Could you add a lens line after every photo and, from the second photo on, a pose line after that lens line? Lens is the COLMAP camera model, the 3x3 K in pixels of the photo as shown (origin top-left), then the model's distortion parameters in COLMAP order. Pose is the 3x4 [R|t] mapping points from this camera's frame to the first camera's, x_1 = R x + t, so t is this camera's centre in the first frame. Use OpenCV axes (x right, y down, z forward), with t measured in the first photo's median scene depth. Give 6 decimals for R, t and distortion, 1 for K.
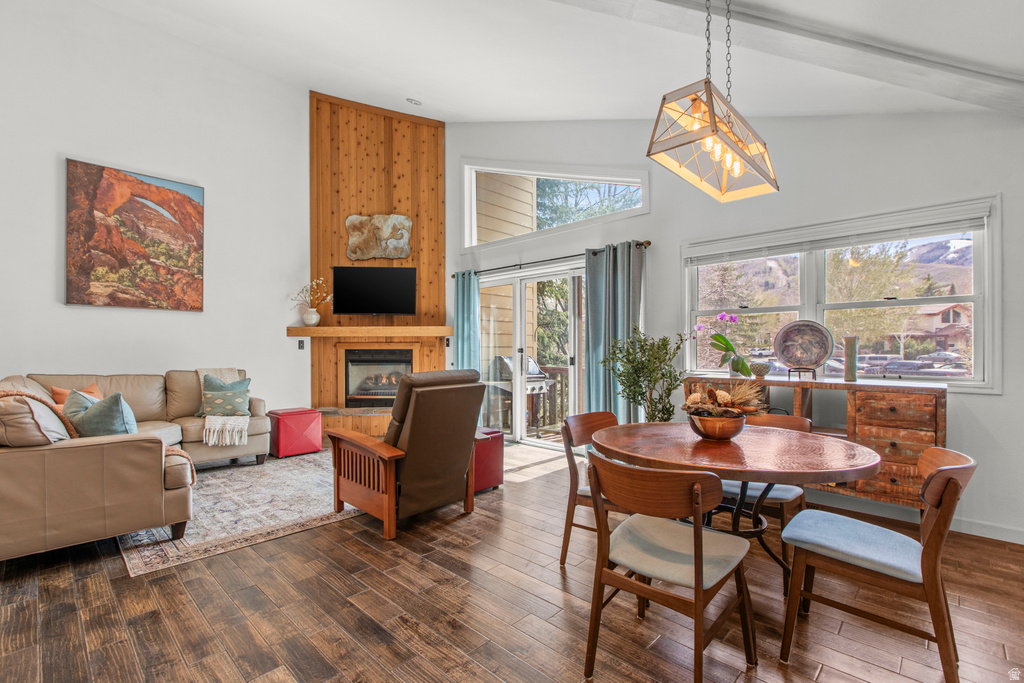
lens RADIAL K [[469.8, 0, 510.1], [0, 469.8, 348.7], [0, 0, 1]] dist [0.004103, -0.000795]
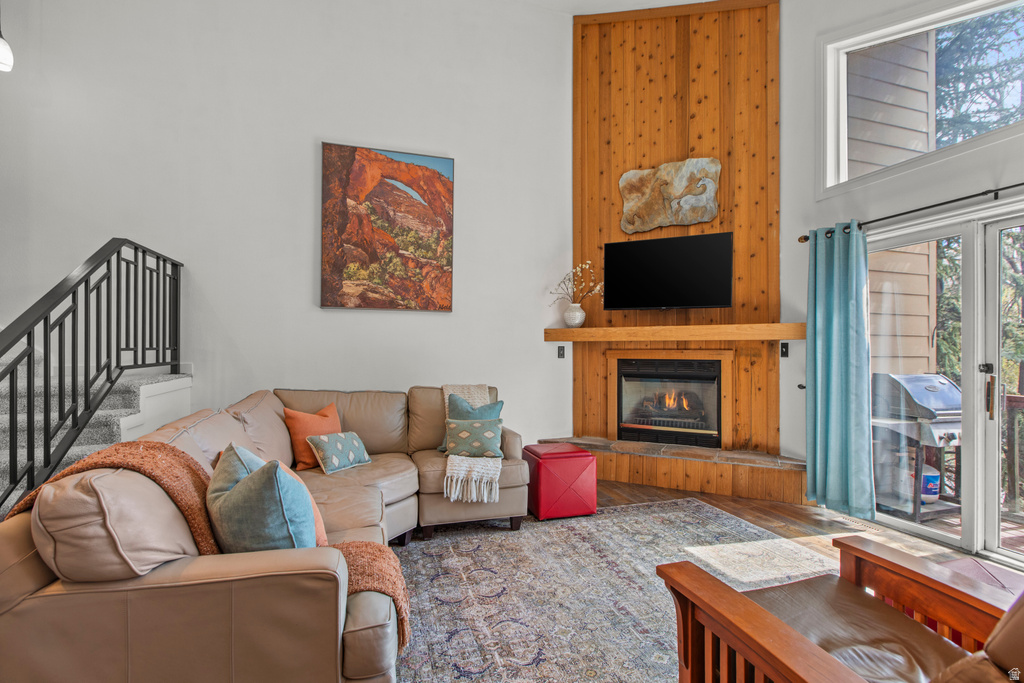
lens RADIAL K [[469.8, 0, 509.9], [0, 469.8, 345.6], [0, 0, 1]] dist [0.004103, -0.000795]
pose [[0.883896, -0.000653, -0.467683, -0.175603], [-0.004508, 0.999941, -0.009916, -0.012131], [0.467662, 0.010873, 0.883841, 0.313230]]
